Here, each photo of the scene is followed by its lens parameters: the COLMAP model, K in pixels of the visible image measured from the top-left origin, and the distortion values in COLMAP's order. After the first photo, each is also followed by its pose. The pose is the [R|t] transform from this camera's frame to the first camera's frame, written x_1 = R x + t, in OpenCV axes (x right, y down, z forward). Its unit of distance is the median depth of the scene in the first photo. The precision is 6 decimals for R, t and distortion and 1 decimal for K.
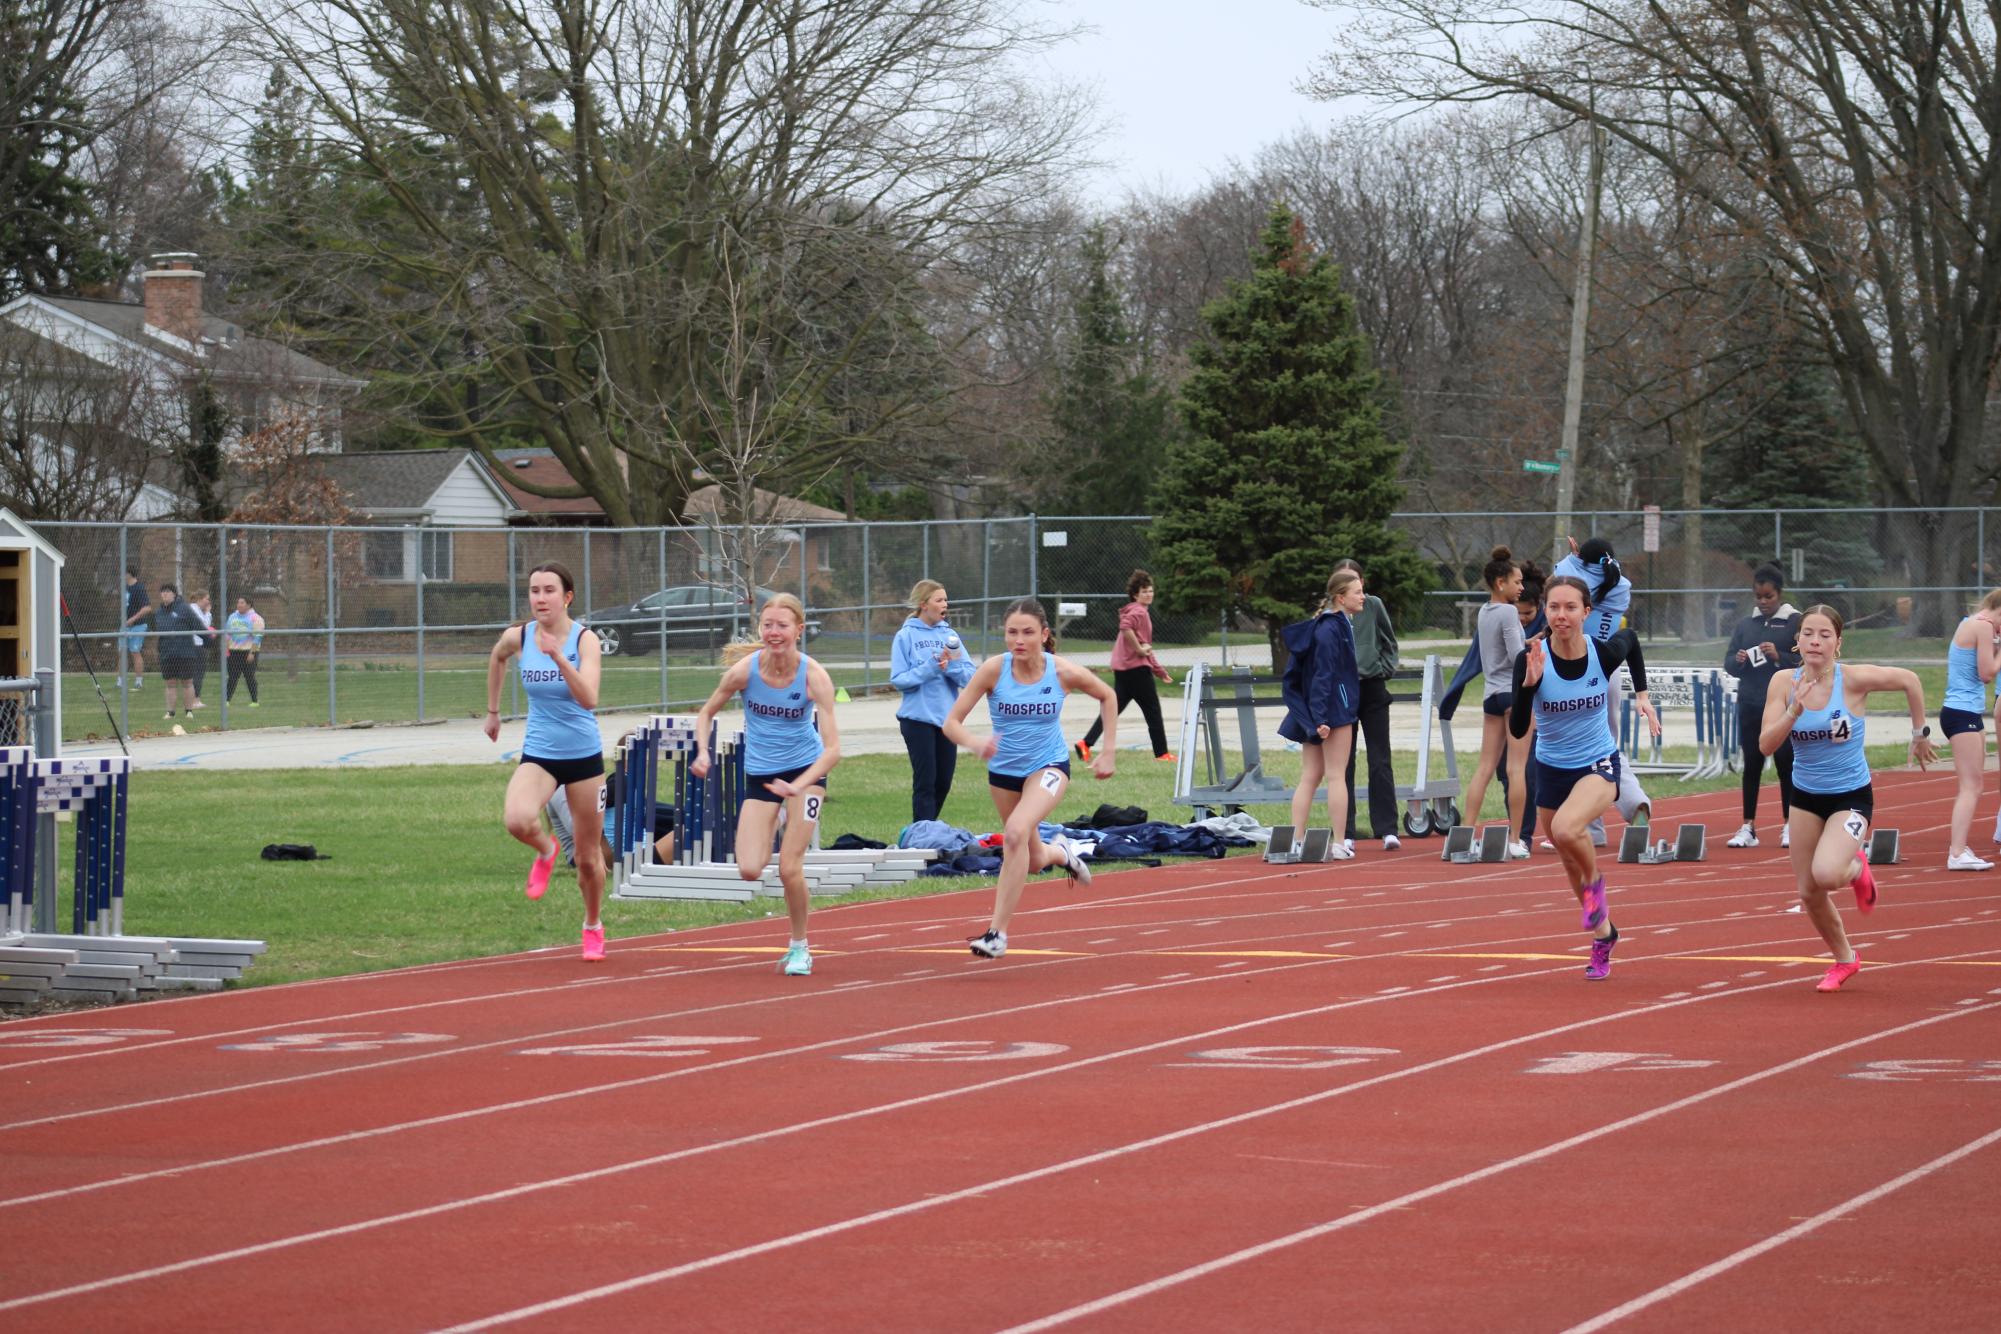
lens RADIAL K [[7350.7, 0, 1000.5], [0, 7350.7, 667.0], [0, 0, 1]] dist [-0.077388, 2.144104]
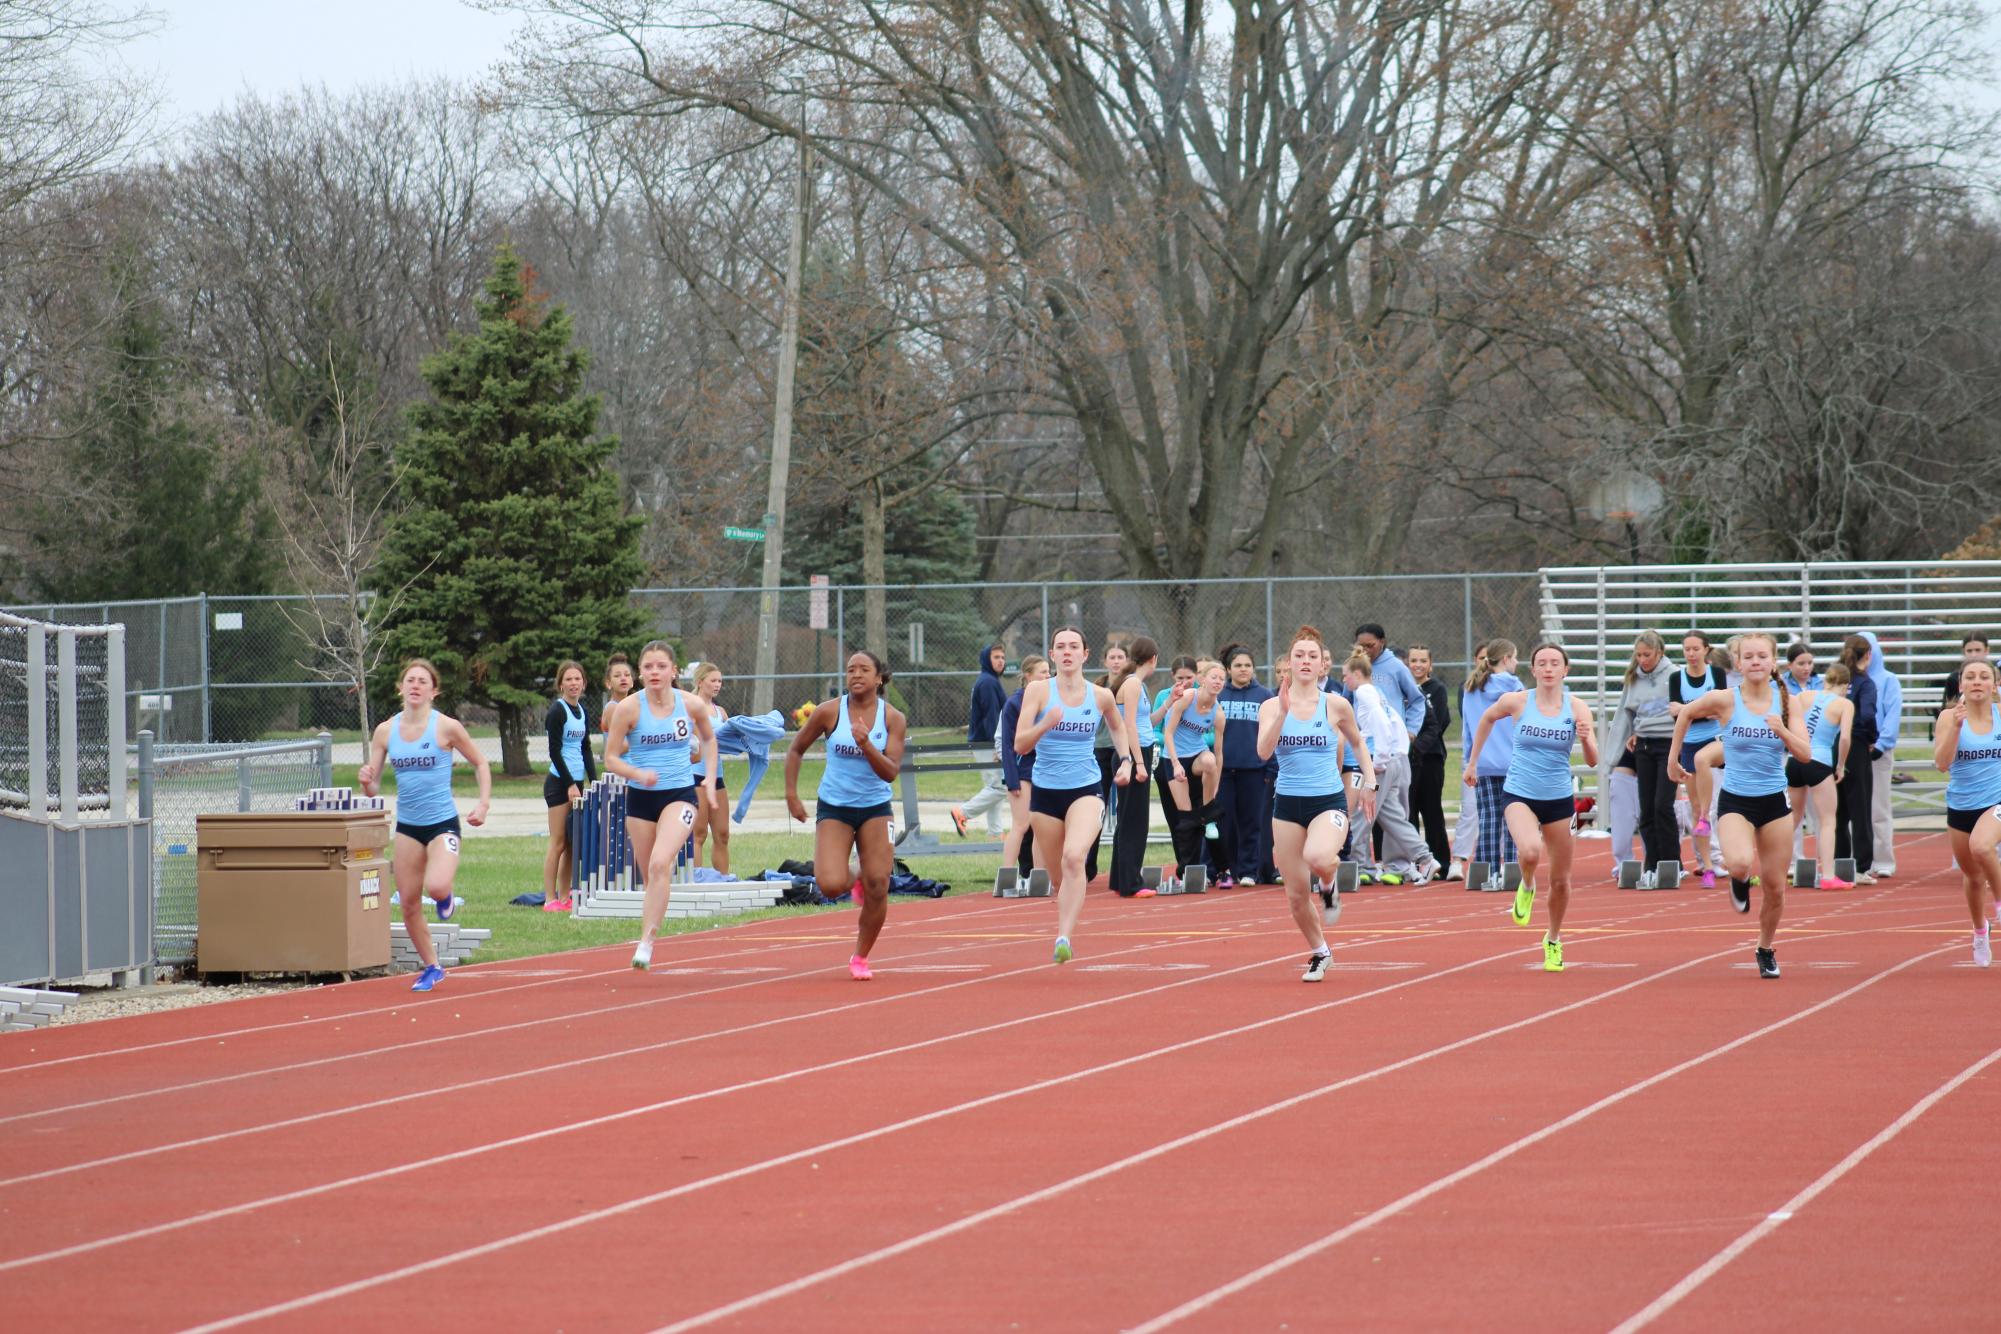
lens RADIAL K [[9546.6, 0, 1000.5], [0, 9546.6, 667.0], [0, 0, 1]] dist [0.287245, 6.699537]
pose [[0.992020, -0.009196, 0.125745, -0.038764], [0.010664, 0.999883, -0.011005, 0.001500], [-0.125629, 0.012258, 0.992002, -0.132792]]
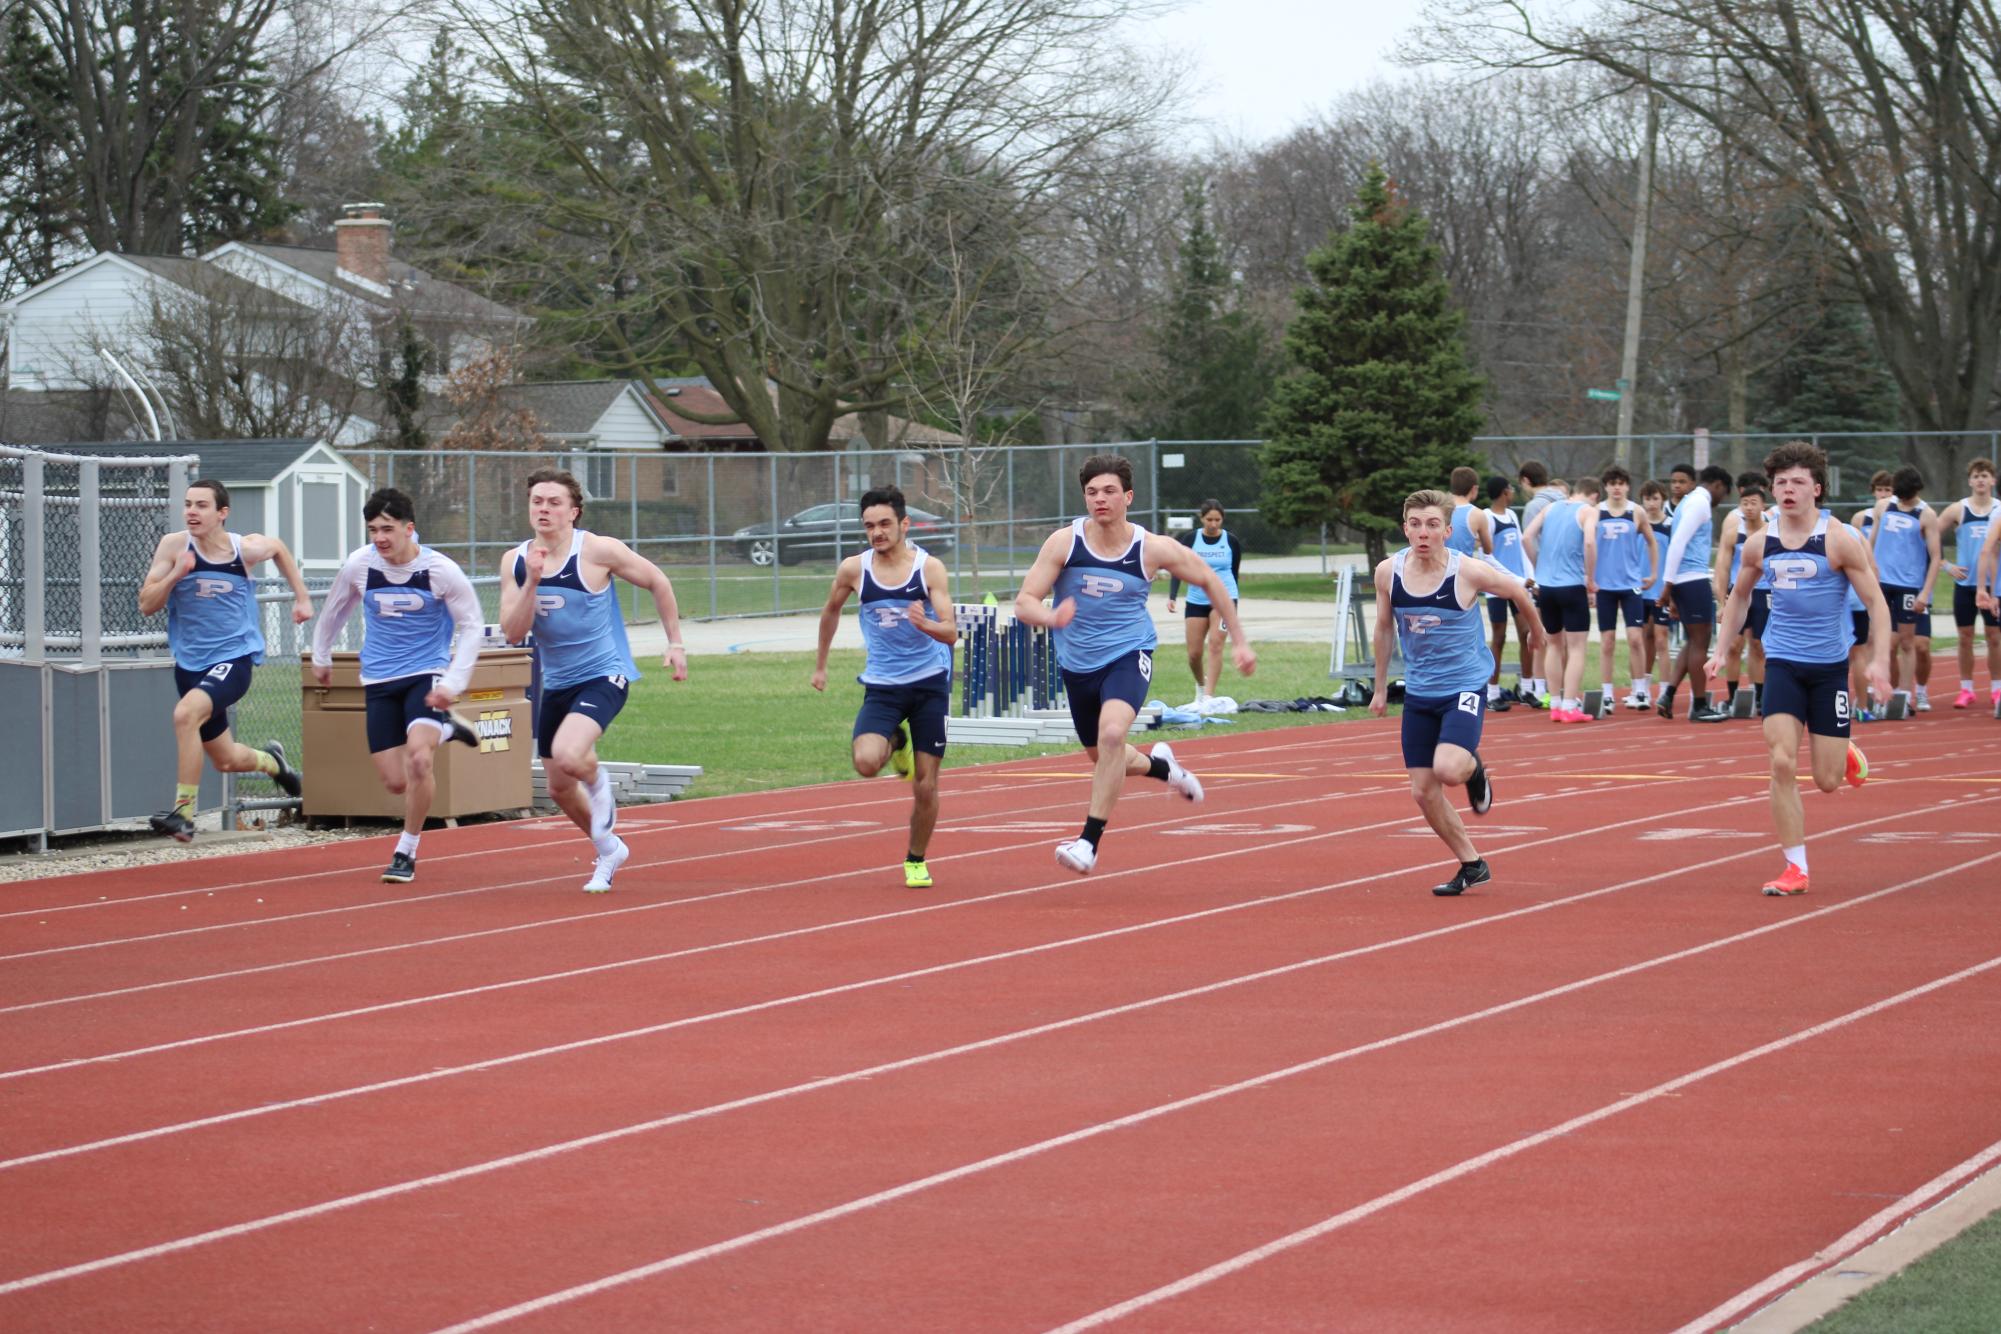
lens RADIAL K [[6876.4, 0, 1000.5], [0, 6876.4, 667.0], [0, 0, 1]] dist [-0.109595, -1.801724]
pose [[0.999913, -0.002459, -0.012930, -0.004725], [0.002626, 0.999913, 0.012923, 0.000431], [0.012897, -0.012955, 0.999833, -0.046170]]
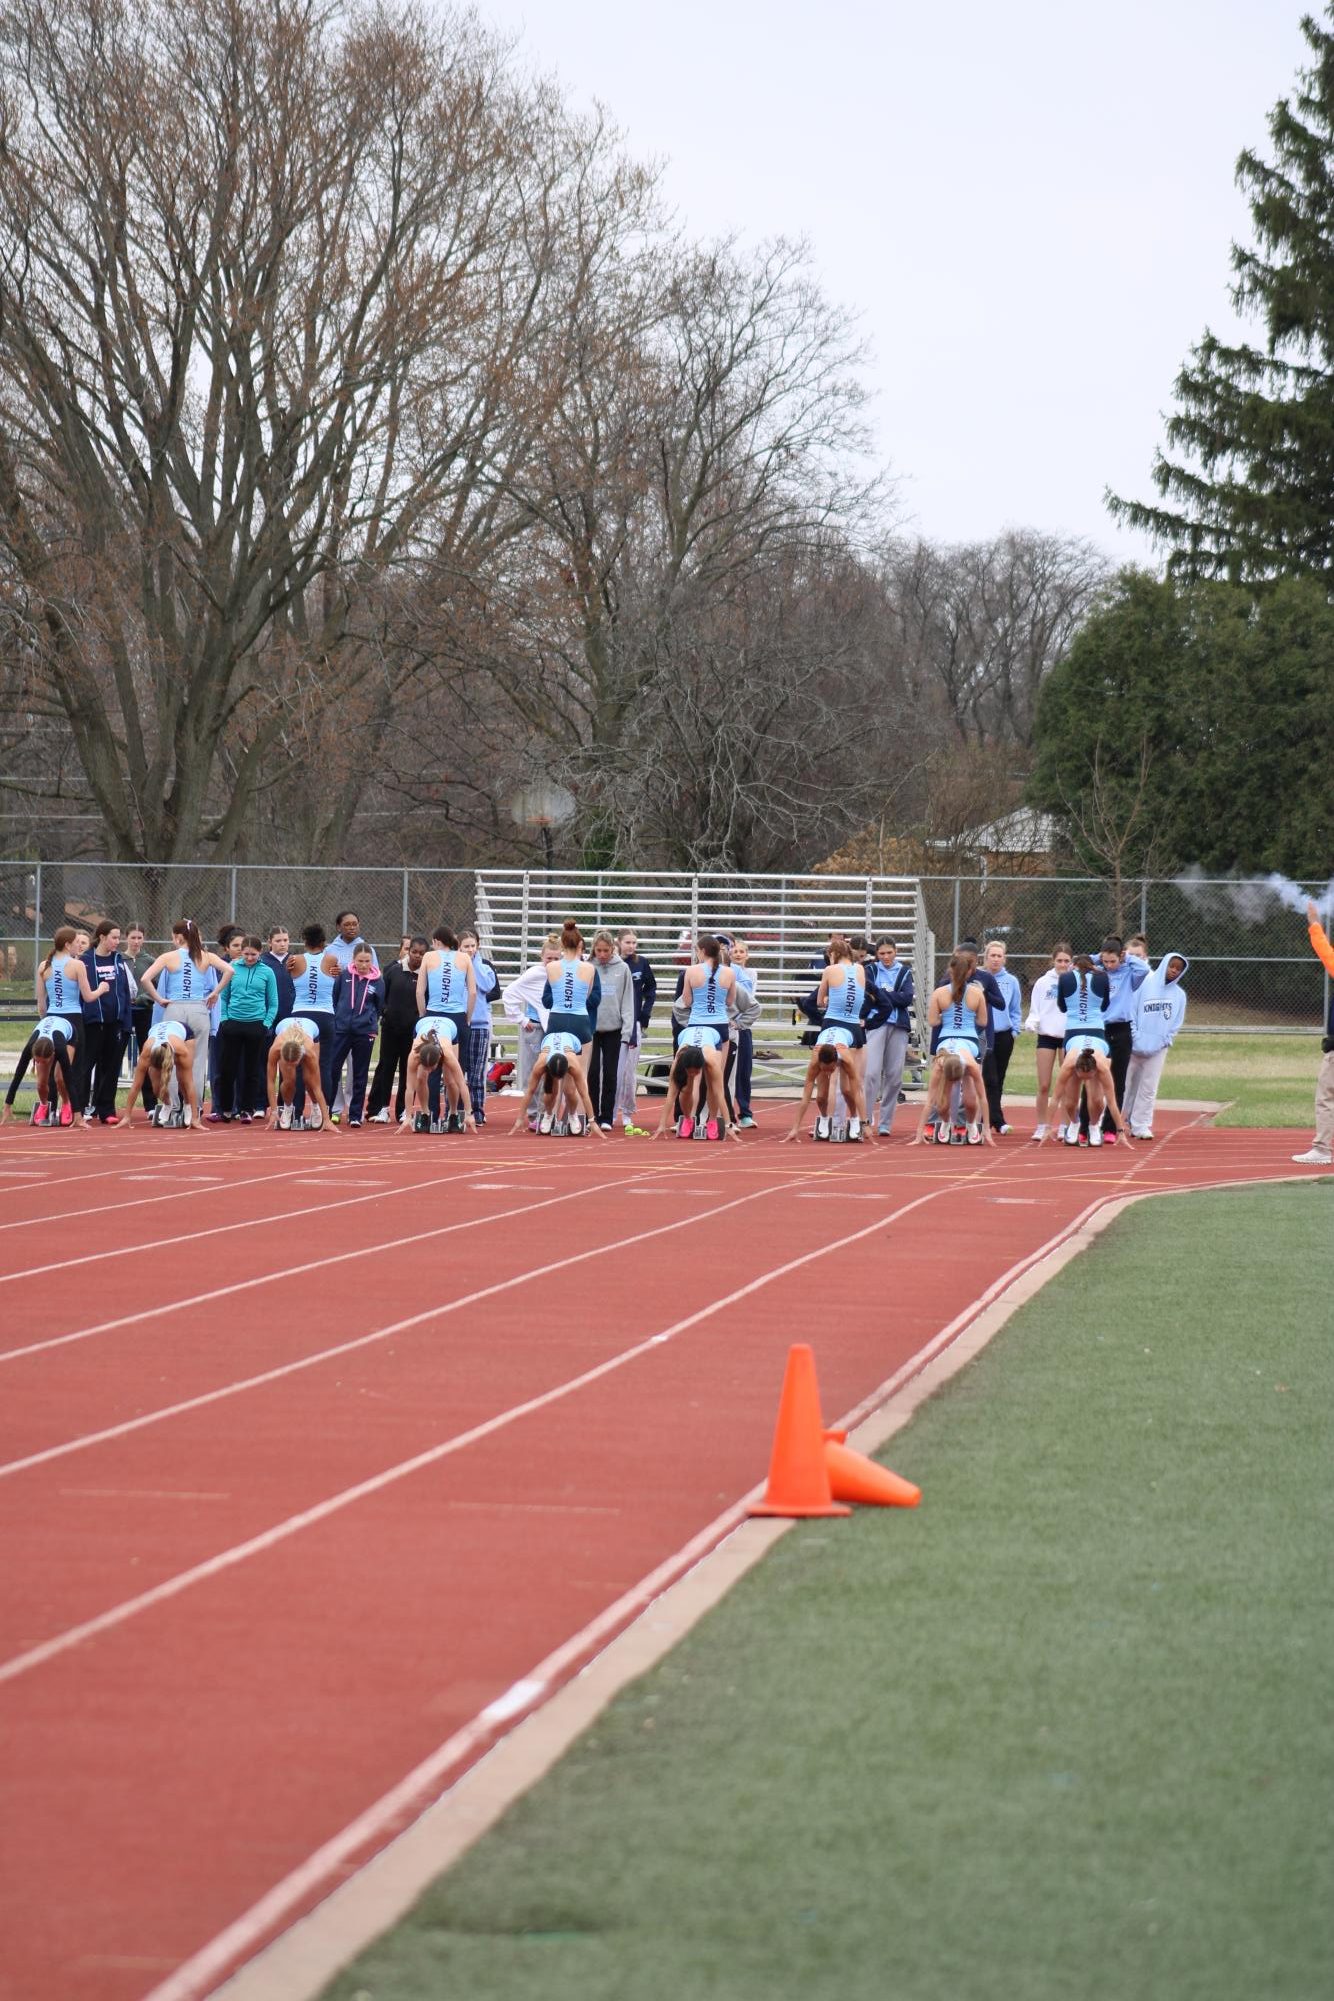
lens RADIAL K [[9546.6, 0, 667.0], [0, 9546.6, 1000.5], [0, 0, 1]] dist [0.287245, 6.699537]
pose [[0.978357, 0.022930, 0.205650, -0.073349], [-0.022395, 0.999737, -0.004926, 0.002366], [-0.205709, 0.000214, 0.978613, -0.296380]]
